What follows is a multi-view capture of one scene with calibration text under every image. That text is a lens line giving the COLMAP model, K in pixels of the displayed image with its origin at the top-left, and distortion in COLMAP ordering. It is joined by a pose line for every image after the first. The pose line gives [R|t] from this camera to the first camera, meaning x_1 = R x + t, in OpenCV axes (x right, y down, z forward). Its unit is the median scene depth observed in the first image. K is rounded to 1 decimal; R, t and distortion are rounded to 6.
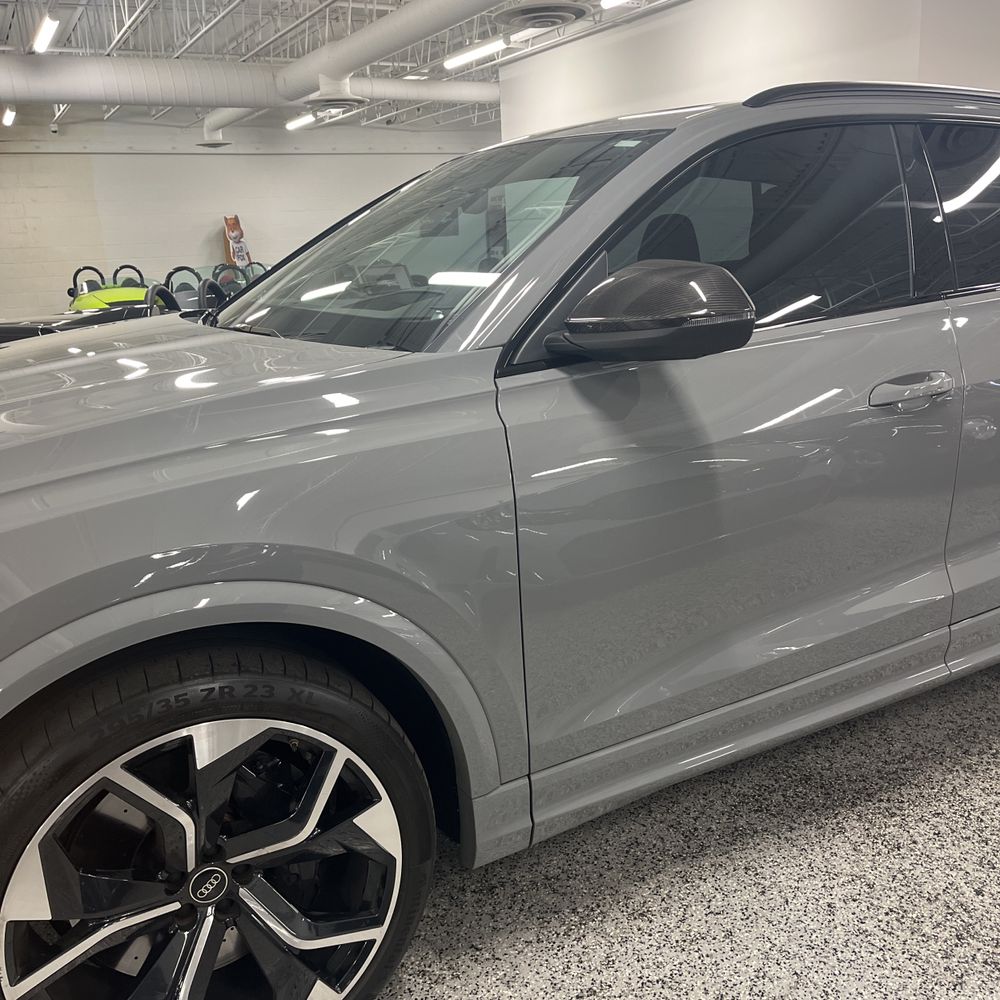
lens RADIAL K [[1014.4, 0, 500.5], [0, 1014.4, 489.4], [0, 0, 1]] dist [0.012820, 0.009360]
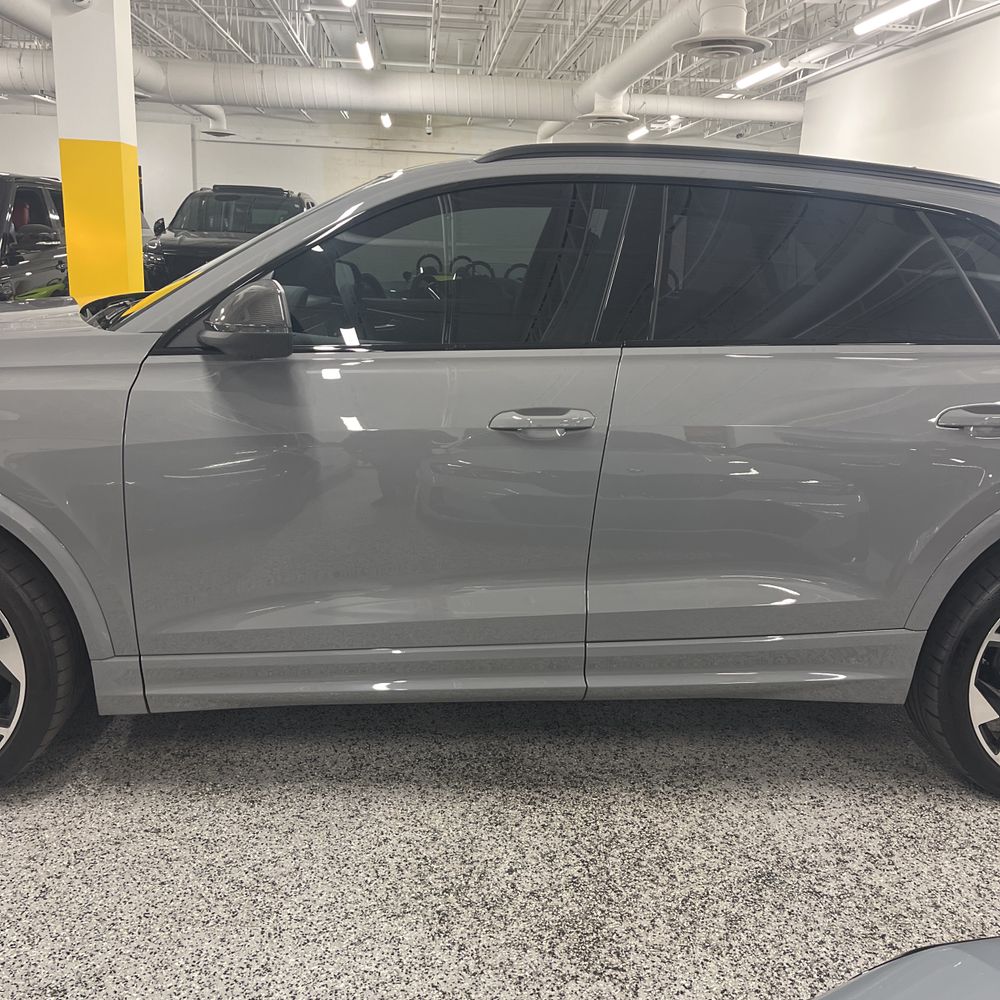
lens RADIAL K [[1020.7, 0, 499.5], [0, 1020.7, 488.4], [0, 0, 1]] dist [0.023613, 0.014460]
pose [[0.909396, 0.174081, -0.377750, 0.756069], [-0.176712, 0.983865, 0.027983, -0.044108], [0.376526, 0.041306, 0.925485, -0.058395]]
